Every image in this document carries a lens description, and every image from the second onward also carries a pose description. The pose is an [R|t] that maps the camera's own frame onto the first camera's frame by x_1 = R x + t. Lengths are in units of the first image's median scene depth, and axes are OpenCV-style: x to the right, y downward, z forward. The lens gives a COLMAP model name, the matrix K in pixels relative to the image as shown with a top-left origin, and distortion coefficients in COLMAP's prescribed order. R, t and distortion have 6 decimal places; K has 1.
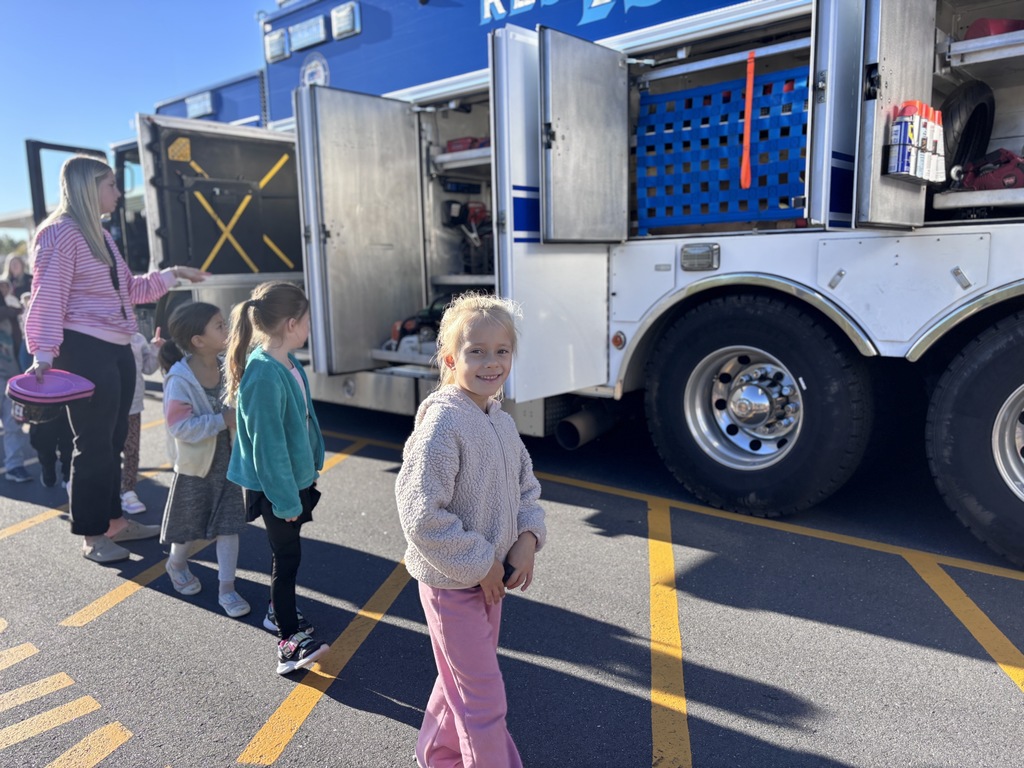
lens RADIAL K [[772.1, 0, 537.6], [0, 772.1, 399.6], [0, 0, 1]] dist [0.013157, -0.039995]
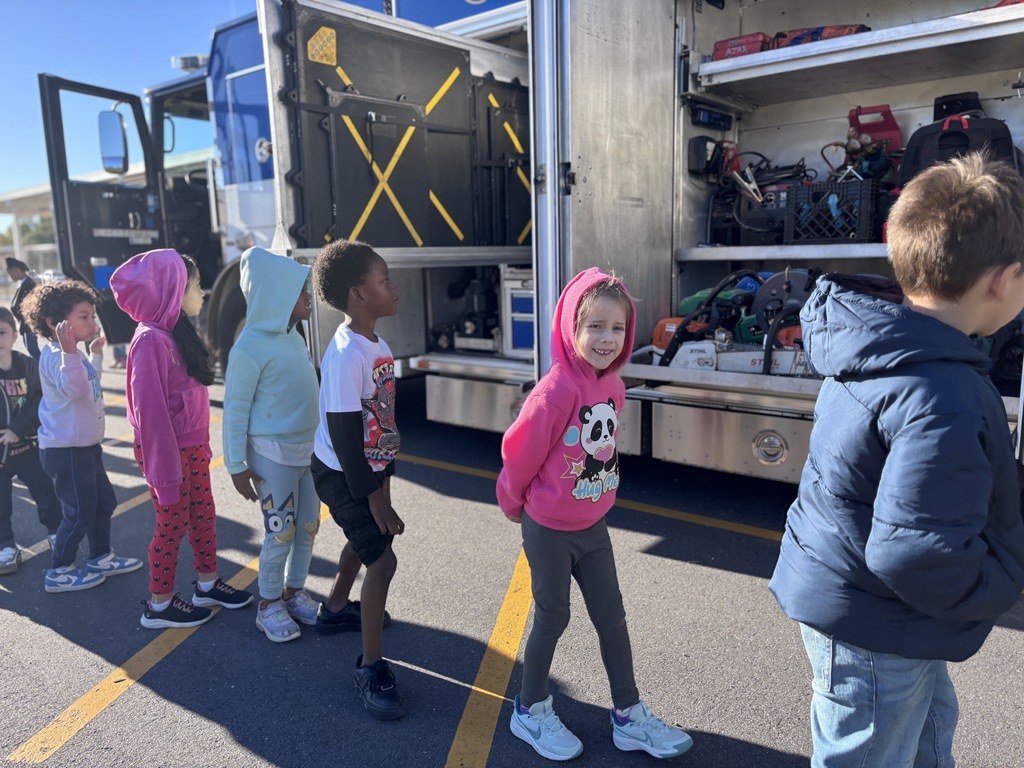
lens RADIAL K [[772.1, 0, 533.5], [0, 772.1, 390.1], [0, 0, 1]] dist [0.013157, -0.039995]
pose [[0.999841, -0.006827, 0.016448, -0.313568], [0.006801, 0.999975, 0.001672, -0.045842], [-0.016459, -0.001559, 0.999863, 0.381186]]
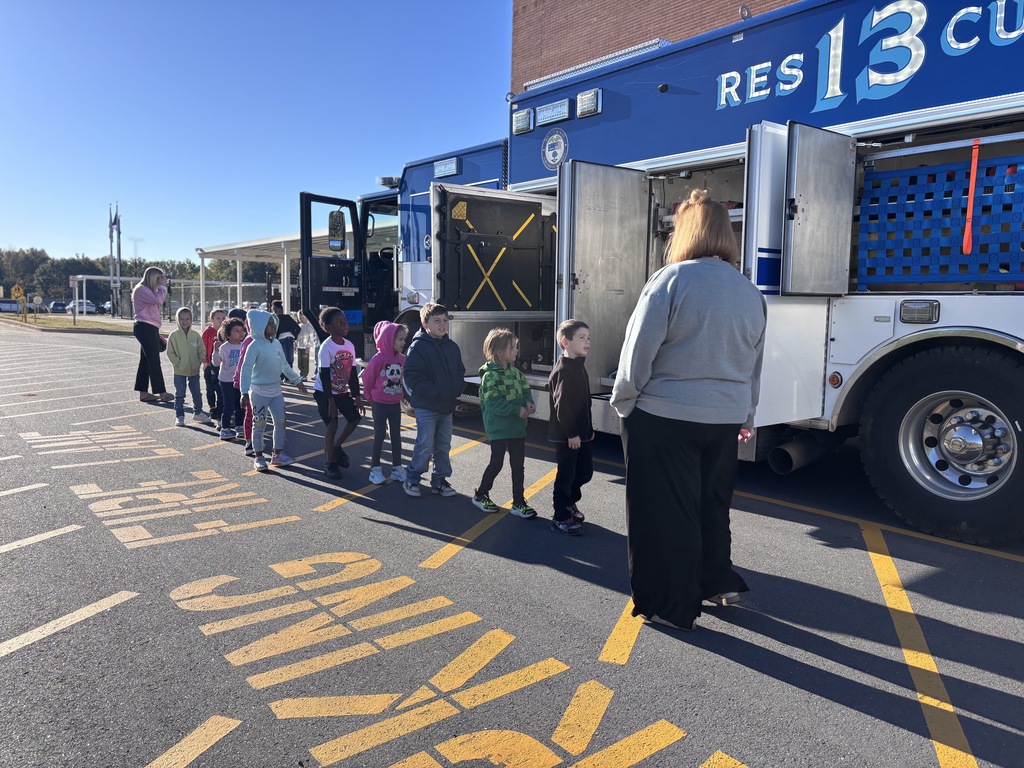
lens RADIAL K [[772.1, 0, 506.6], [0, 772.1, 385.0], [0, 0, 1]] dist [0.013157, -0.039995]
pose [[0.977838, 0.051945, -0.202819, -0.124062], [-0.064446, 0.996376, -0.055518, 0.022493], [0.199200, 0.067359, 0.977641, -0.193999]]
